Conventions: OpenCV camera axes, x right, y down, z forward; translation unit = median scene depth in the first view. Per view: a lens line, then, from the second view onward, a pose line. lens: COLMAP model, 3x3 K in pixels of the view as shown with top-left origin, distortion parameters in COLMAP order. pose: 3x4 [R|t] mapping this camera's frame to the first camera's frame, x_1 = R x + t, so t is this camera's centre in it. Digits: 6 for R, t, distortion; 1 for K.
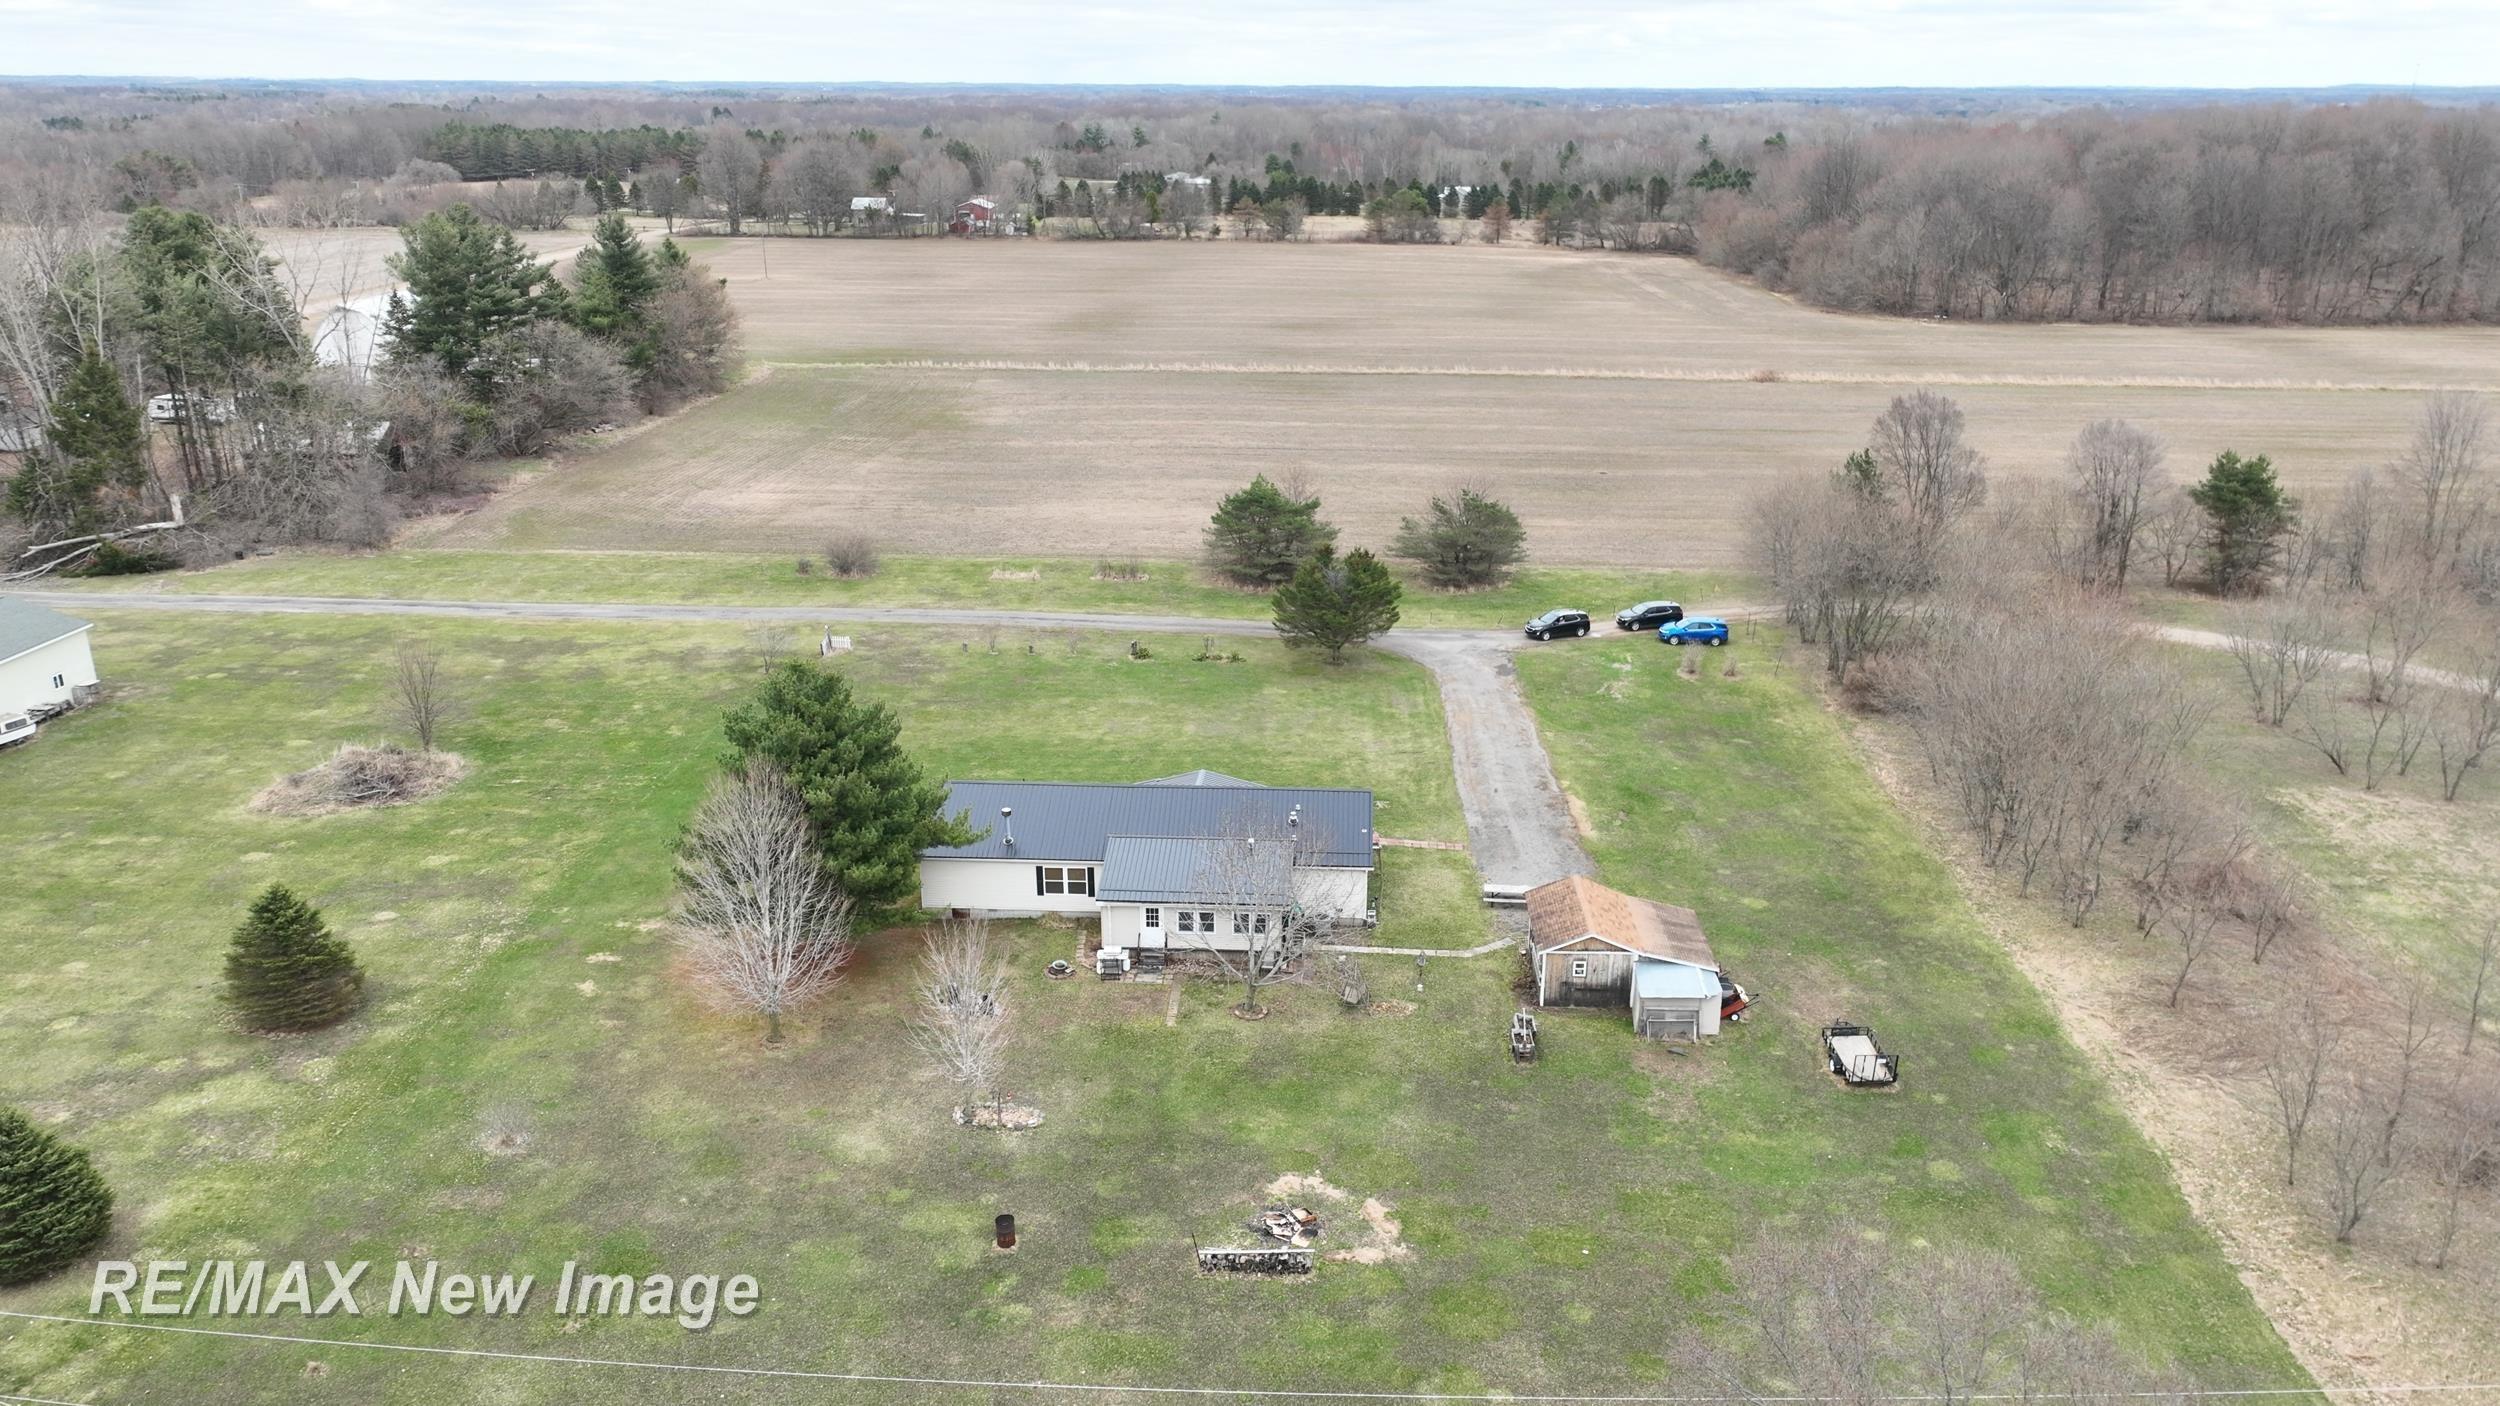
lens RADIAL K [[1796.8, 0, 1250.0], [0, 1796.8, 703.0], [0, 0, 1]] dist [0.004522, 0.006112]
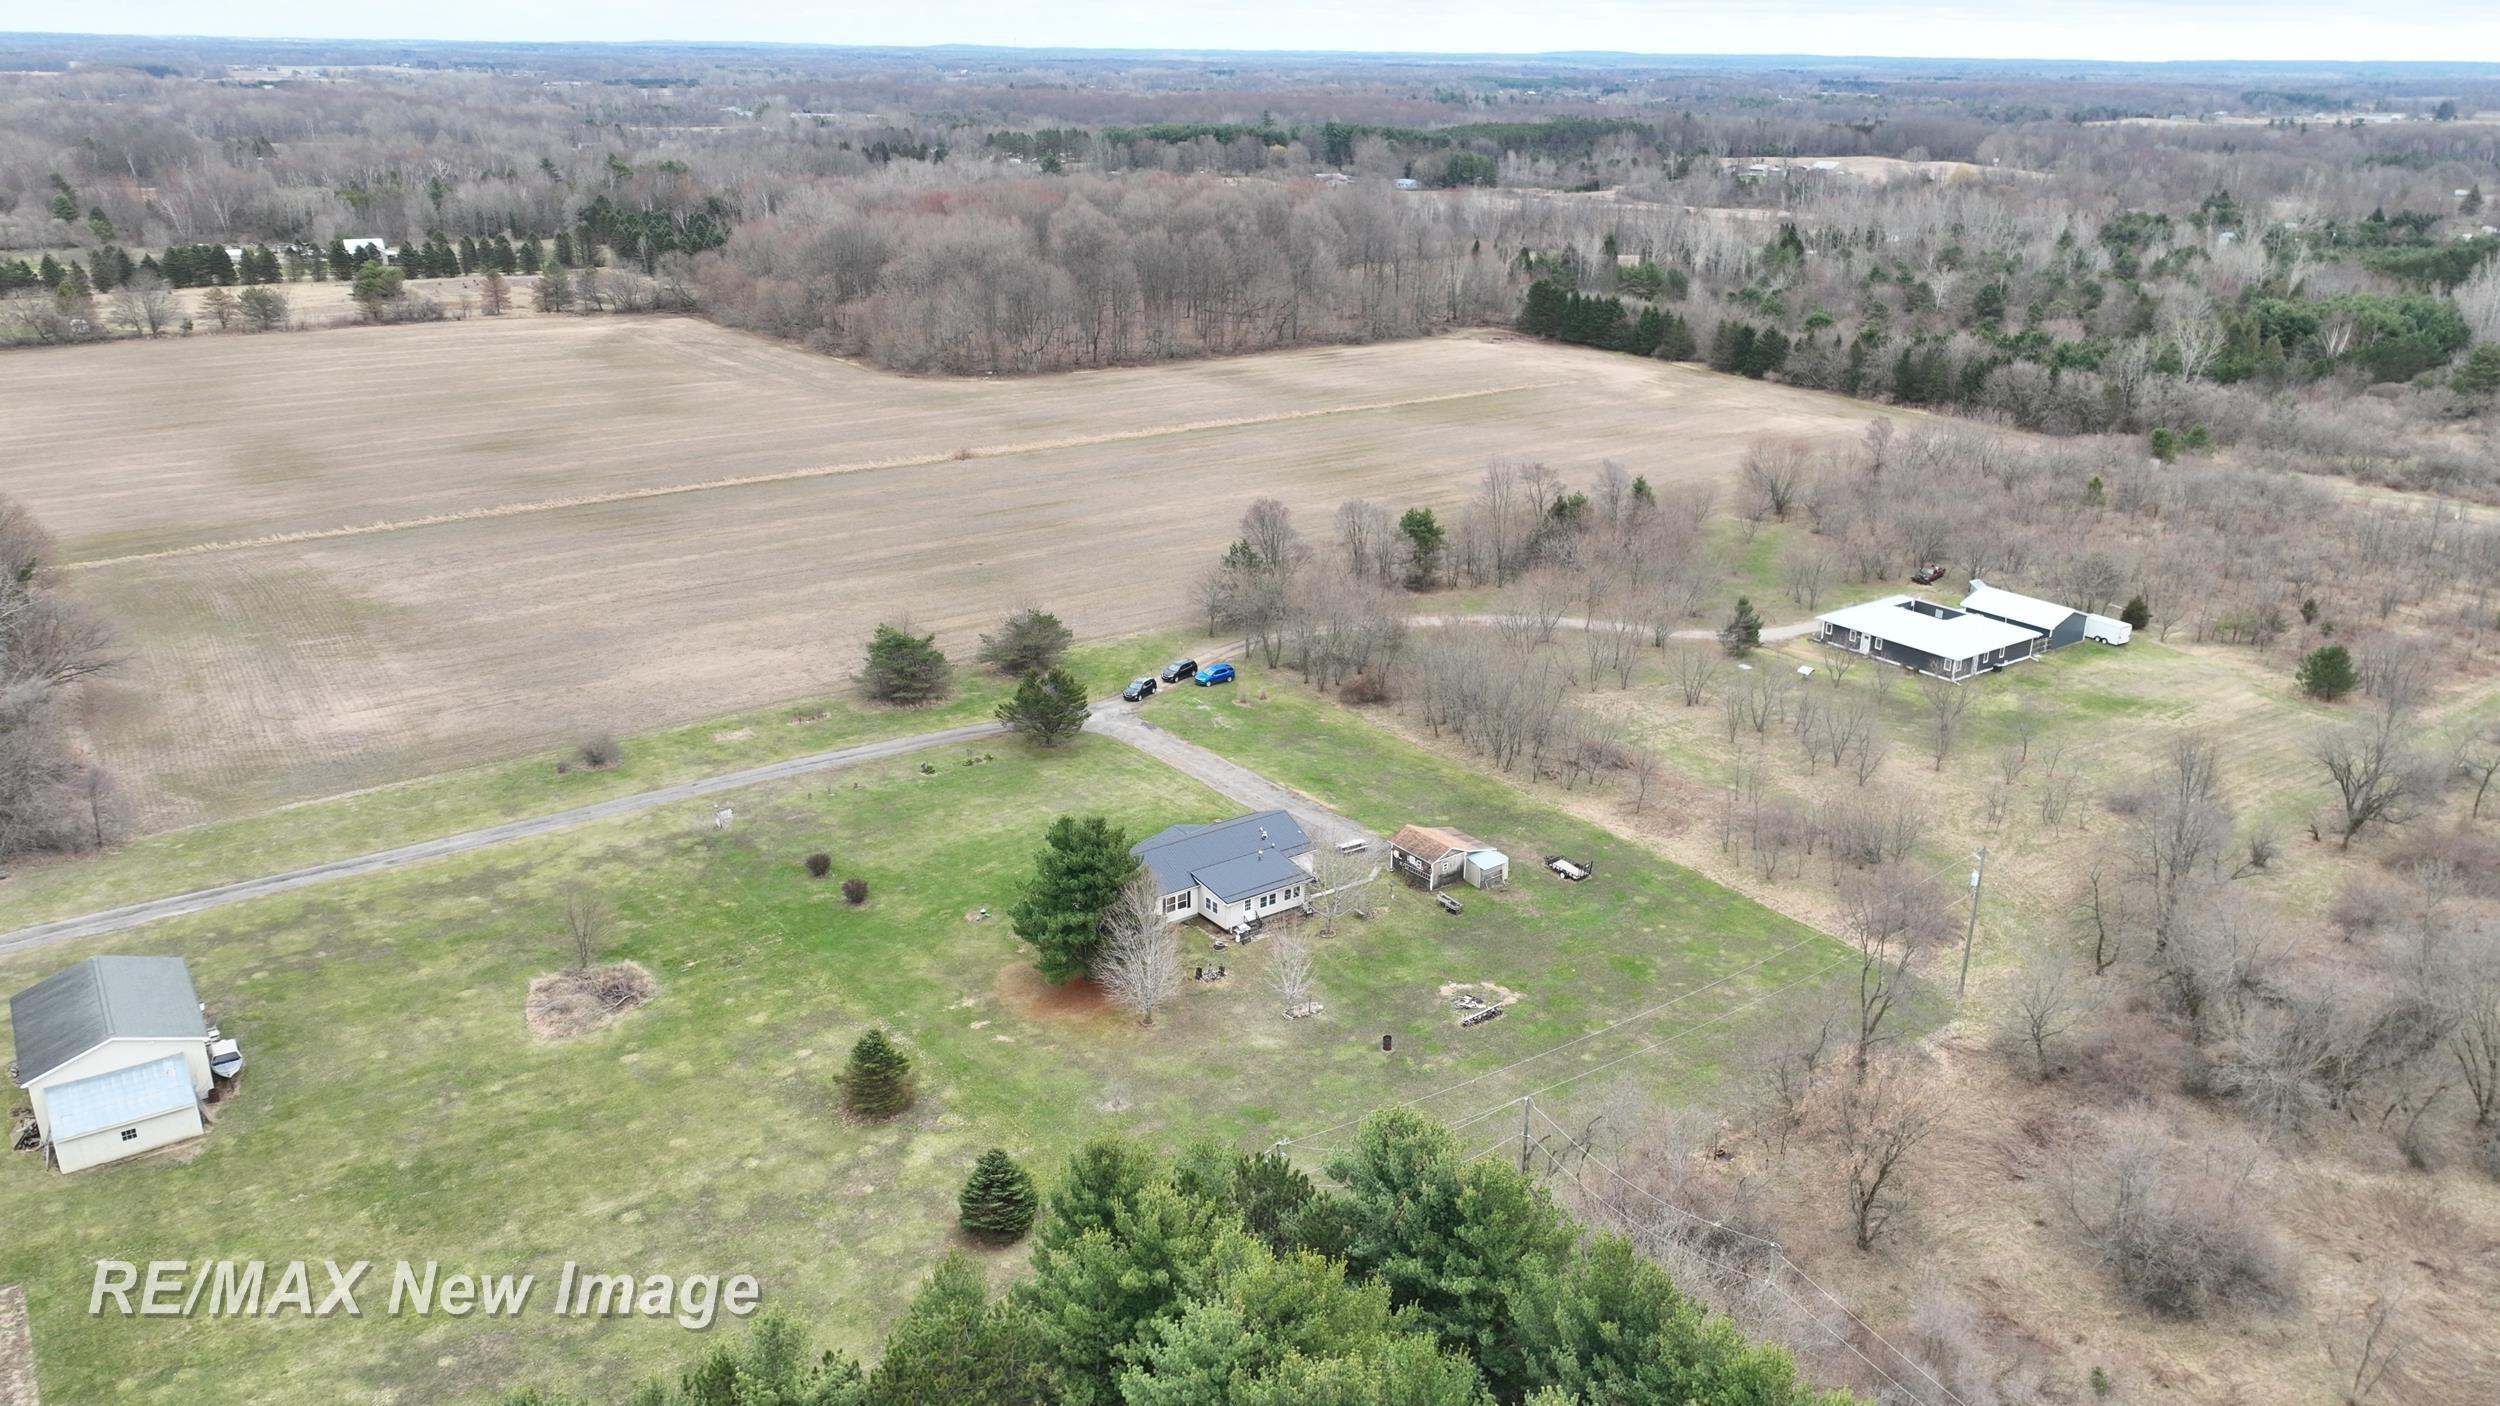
lens RADIAL K [[1796.8, 0, 1250.0], [0, 1796.8, 703.0], [0, 0, 1]] dist [0.004522, 0.006112]
pose [[0.775448, -0.212296, 0.594652, -0.833010], [0.198484, 0.975999, 0.089609, -0.185974], [-0.599403, 0.048542, 0.798974, -0.358423]]
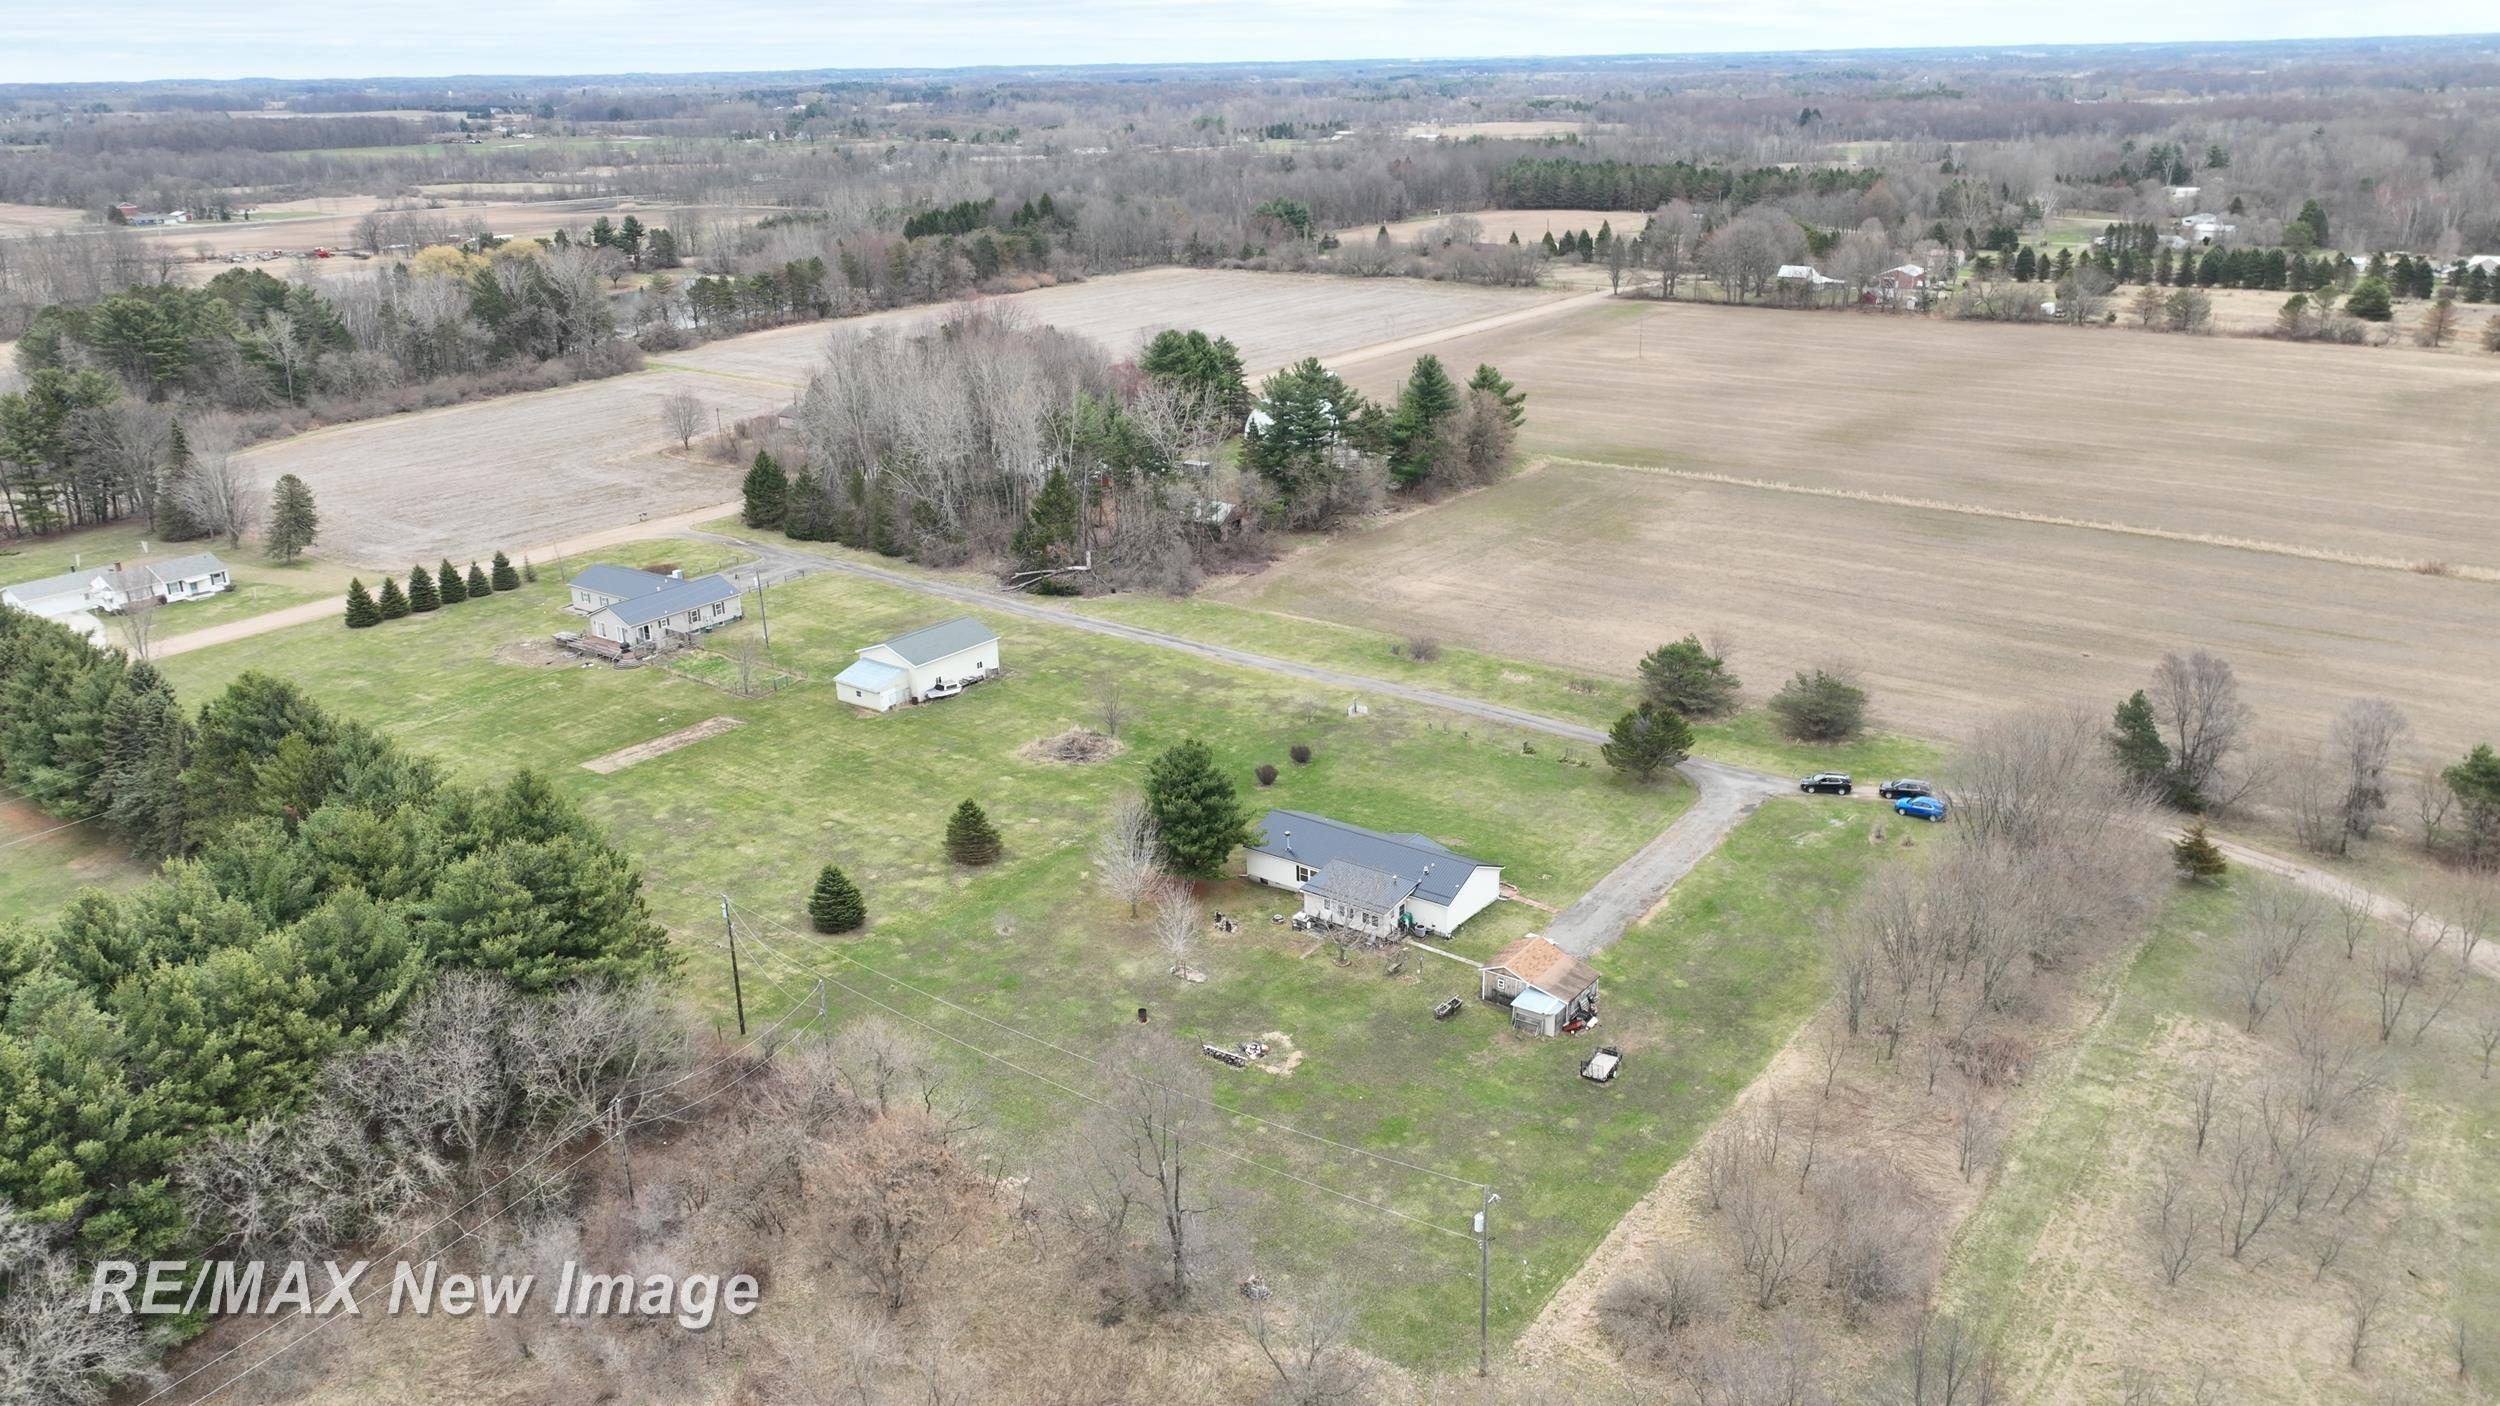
lens RADIAL K [[1769.1, 0, 1250.0], [0, 1769.1, 703.0], [0, 0, 1]] dist [0.006369, 0.003913]
pose [[0.830927, 0.168570, -0.530230, 0.632375], [-0.158035, 0.985254, 0.065574, -0.151735], [0.533465, 0.029308, 0.845314, -0.477599]]
